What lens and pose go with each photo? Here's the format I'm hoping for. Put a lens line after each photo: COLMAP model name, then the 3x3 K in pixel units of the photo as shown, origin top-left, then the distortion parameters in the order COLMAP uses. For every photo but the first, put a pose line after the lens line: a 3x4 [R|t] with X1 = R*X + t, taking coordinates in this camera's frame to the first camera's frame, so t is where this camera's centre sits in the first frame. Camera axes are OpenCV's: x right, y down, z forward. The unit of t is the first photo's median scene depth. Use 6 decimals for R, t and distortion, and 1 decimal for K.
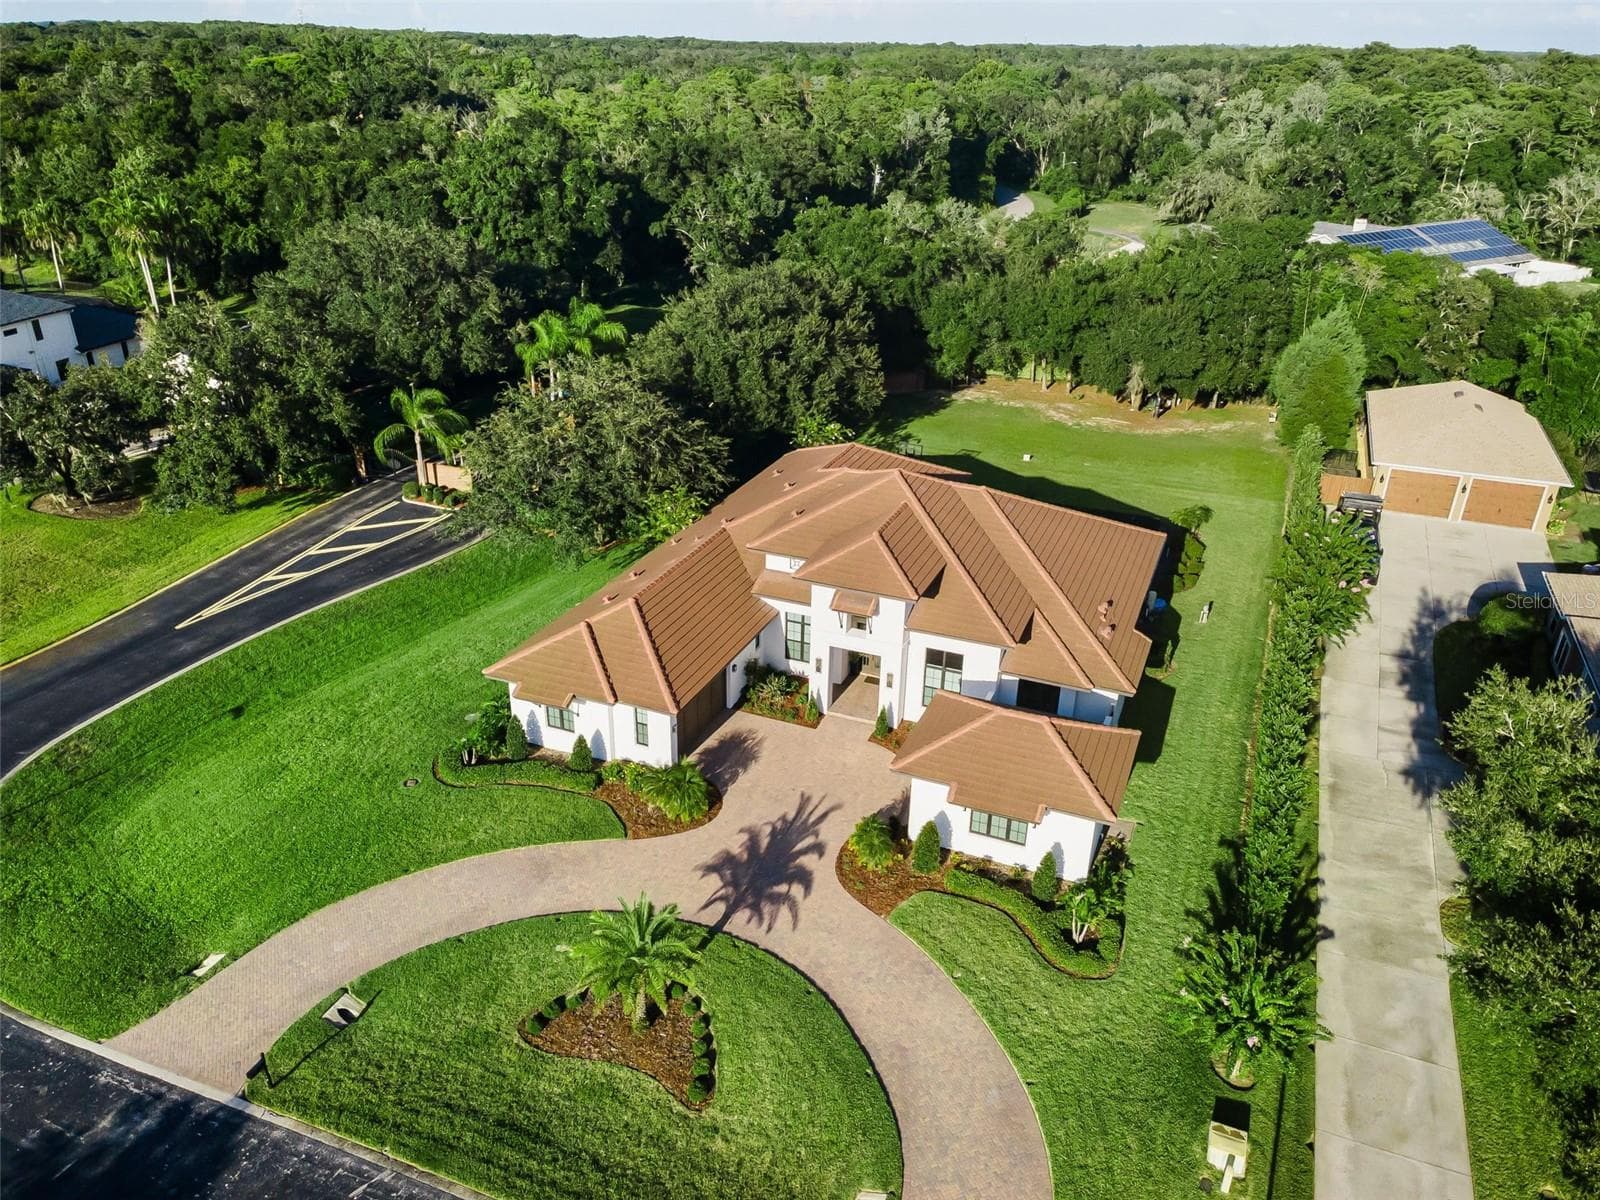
lens RADIAL K [[1163.2, 0, 800.0], [0, 1163.2, 600.0], [0, 0, 1]] dist [0.052963, 0.002374]
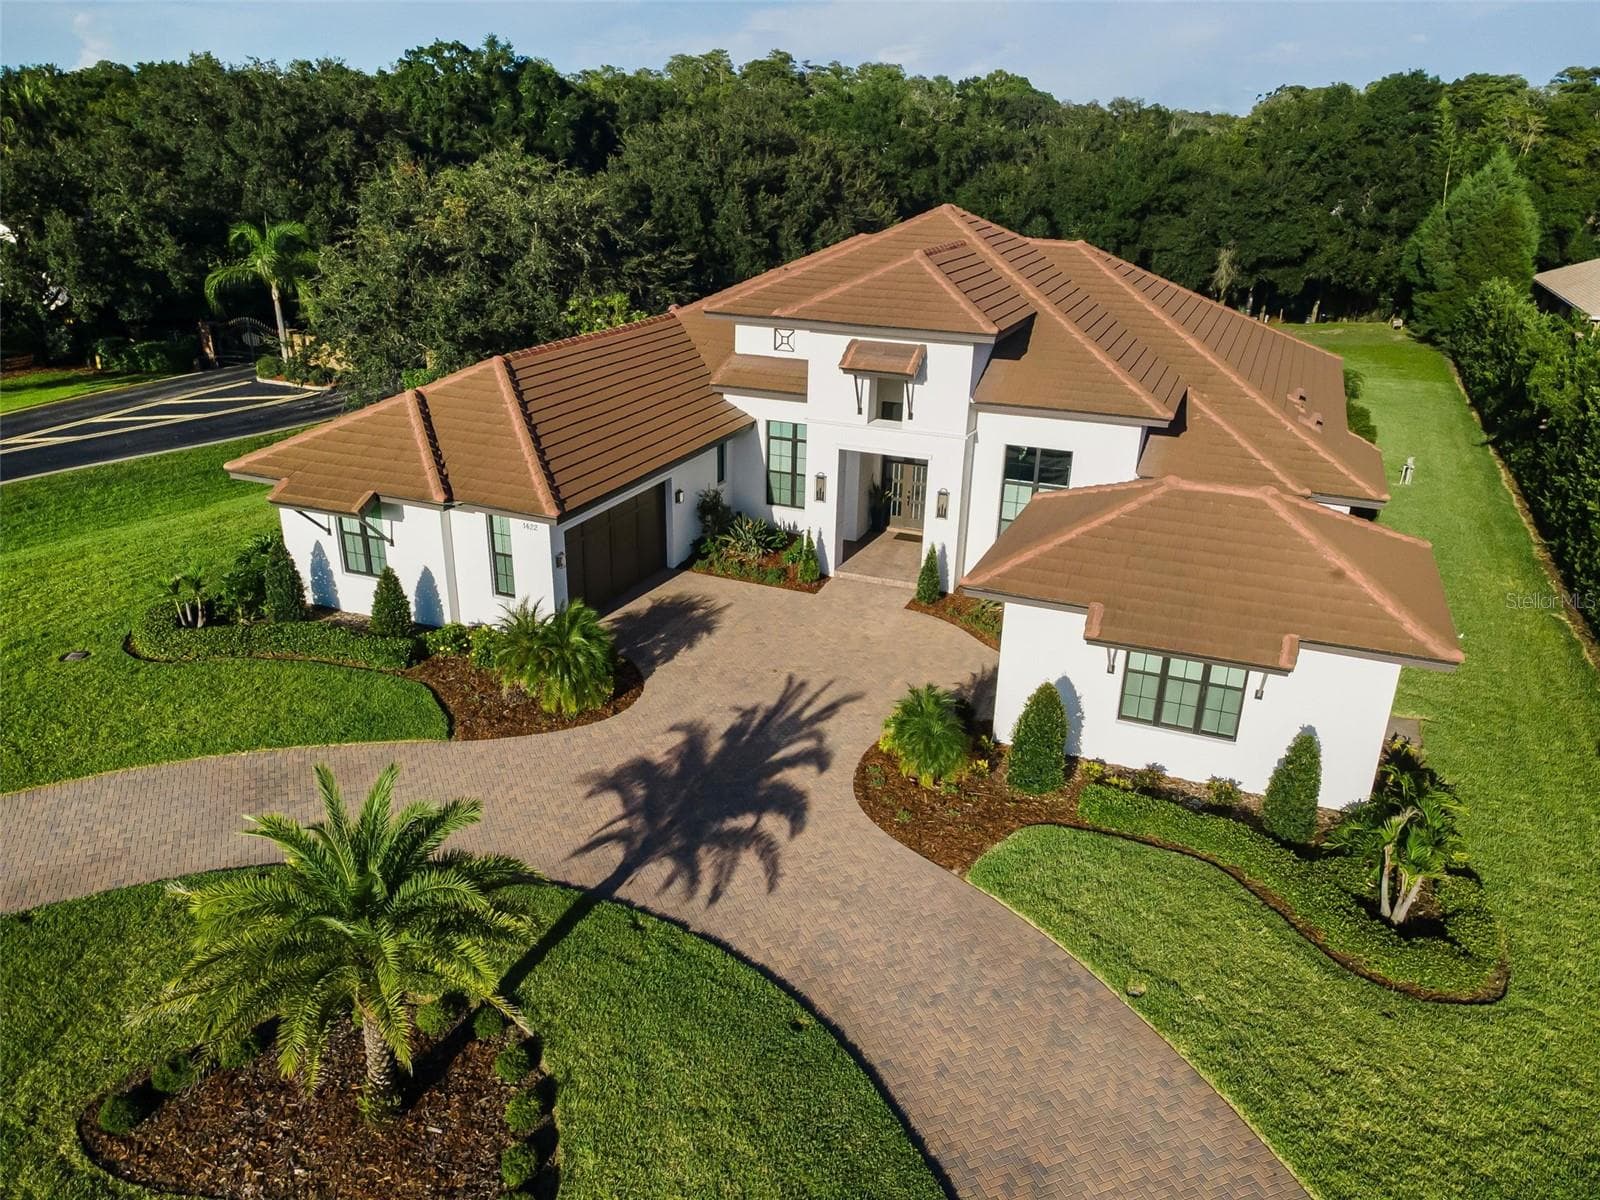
lens RADIAL K [[1163.2, 0, 800.0], [0, 1163.2, 600.0], [0, 0, 1]] dist [0.052963, 0.002374]
pose [[0.999997, 0.002276, -0.000525, 0.006684], [-0.002305, 0.997976, -0.063552, 0.166185], [0.000380, 0.063553, 0.997978, 0.451885]]
